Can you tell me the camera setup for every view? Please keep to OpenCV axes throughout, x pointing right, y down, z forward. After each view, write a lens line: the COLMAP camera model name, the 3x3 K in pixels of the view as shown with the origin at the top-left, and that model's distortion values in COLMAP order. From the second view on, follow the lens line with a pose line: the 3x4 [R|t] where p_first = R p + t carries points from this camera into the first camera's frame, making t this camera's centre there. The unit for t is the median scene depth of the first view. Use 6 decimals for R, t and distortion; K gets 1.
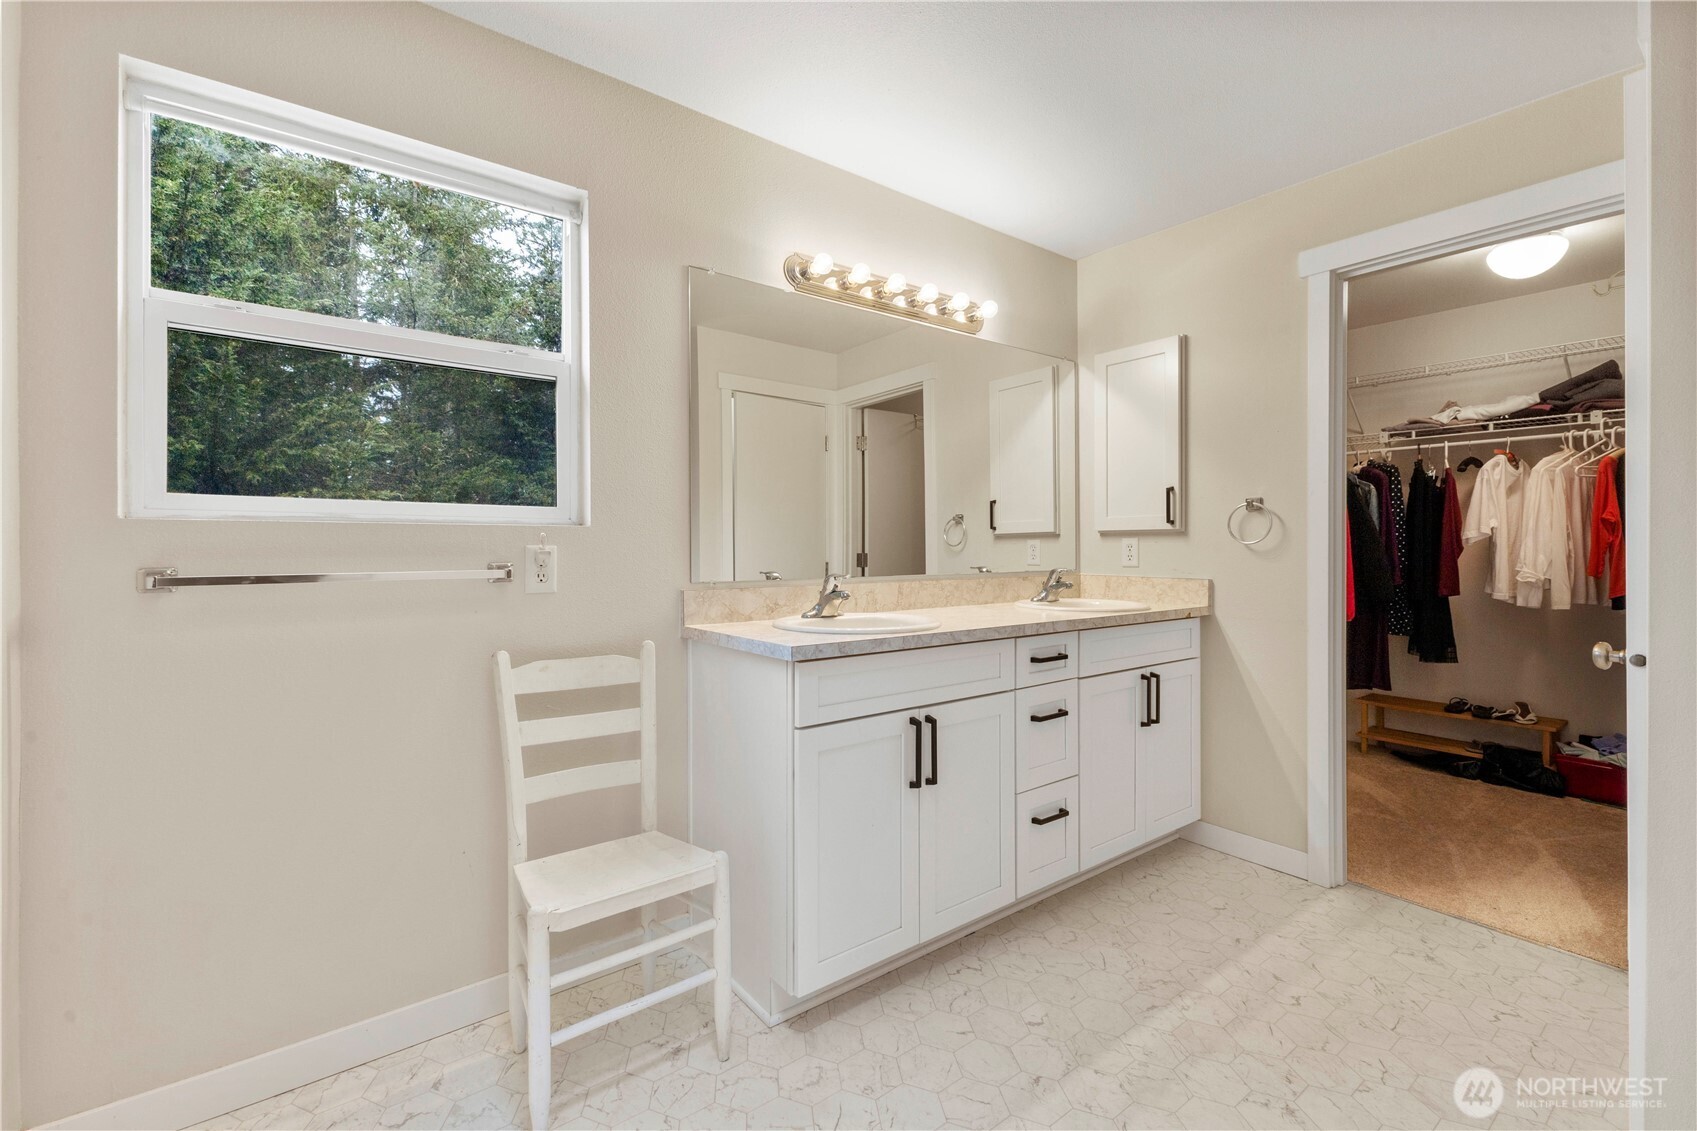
lens RADIAL K [[735.9, 0, 851.8], [0, 735.9, 538.7], [0, 0, 1]] dist [0.005015, -0.000372]
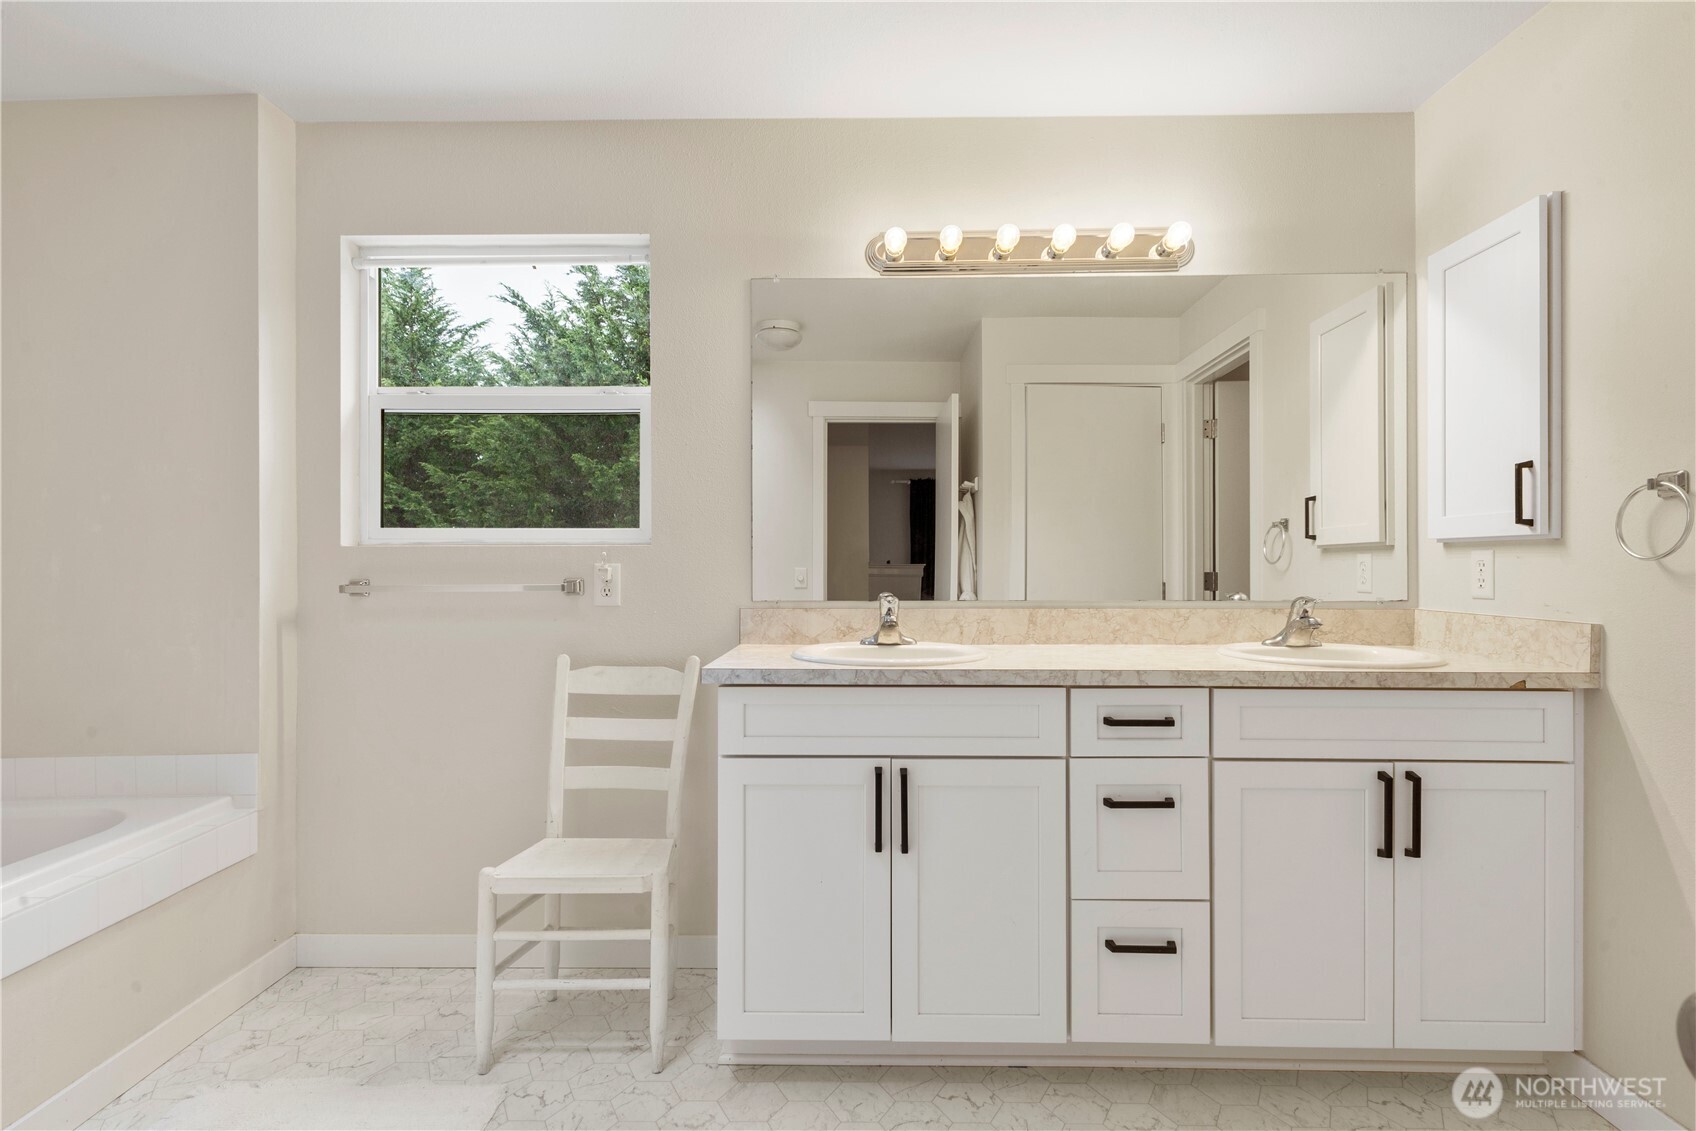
lens RADIAL K [[842.2, 0, 857.4], [0, 842.2, 554.5], [0, 0, 1]] dist [0.008659, -0.000476]
pose [[0.780562, -0.006636, -0.625043, 0.557961], [0.007021, 0.999974, -0.001849, 0.000491], [0.625039, -0.002945, 0.780588, 0.195320]]
